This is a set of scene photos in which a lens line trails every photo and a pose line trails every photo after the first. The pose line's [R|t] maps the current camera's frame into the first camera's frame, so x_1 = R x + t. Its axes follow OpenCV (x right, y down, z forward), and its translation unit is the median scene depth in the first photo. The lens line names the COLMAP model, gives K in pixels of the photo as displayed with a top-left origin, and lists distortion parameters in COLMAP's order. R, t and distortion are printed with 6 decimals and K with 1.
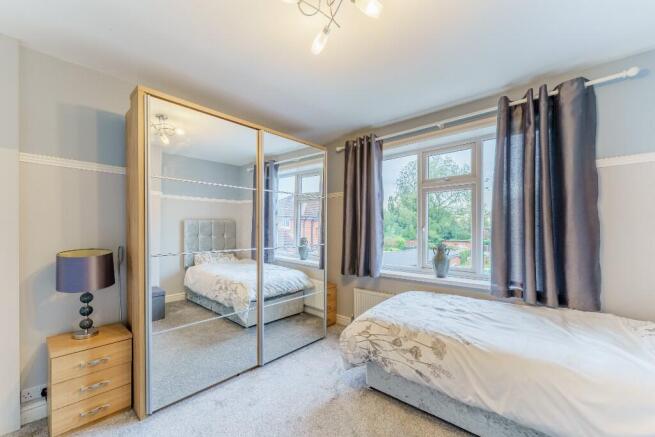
lens RADIAL K [[269.6, 0, 326.9], [0, 269.6, 233.2], [0, 0, 1]] dist [-0.000081, -0.000126]
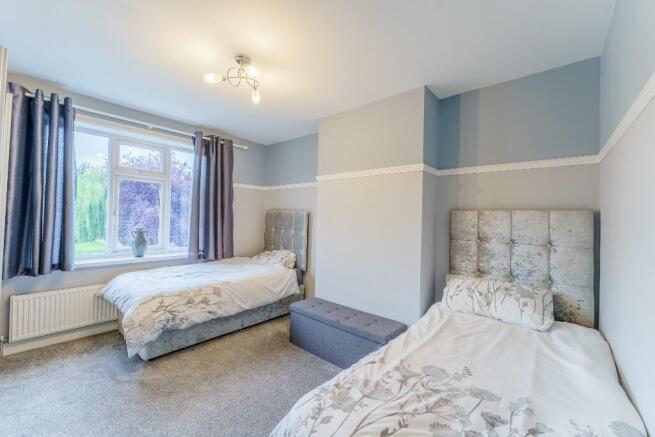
lens RADIAL K [[268.8, 0, 325.1], [0, 268.8, 222.1], [0, 0, 1]] dist [-0.000630, -0.000569]
pose [[-0.033645, -0.016903, 0.999291, -0.989942], [-0.017621, 0.999712, 0.016317, -0.022322], [-0.999279, -0.017059, -0.033933, 0.343605]]
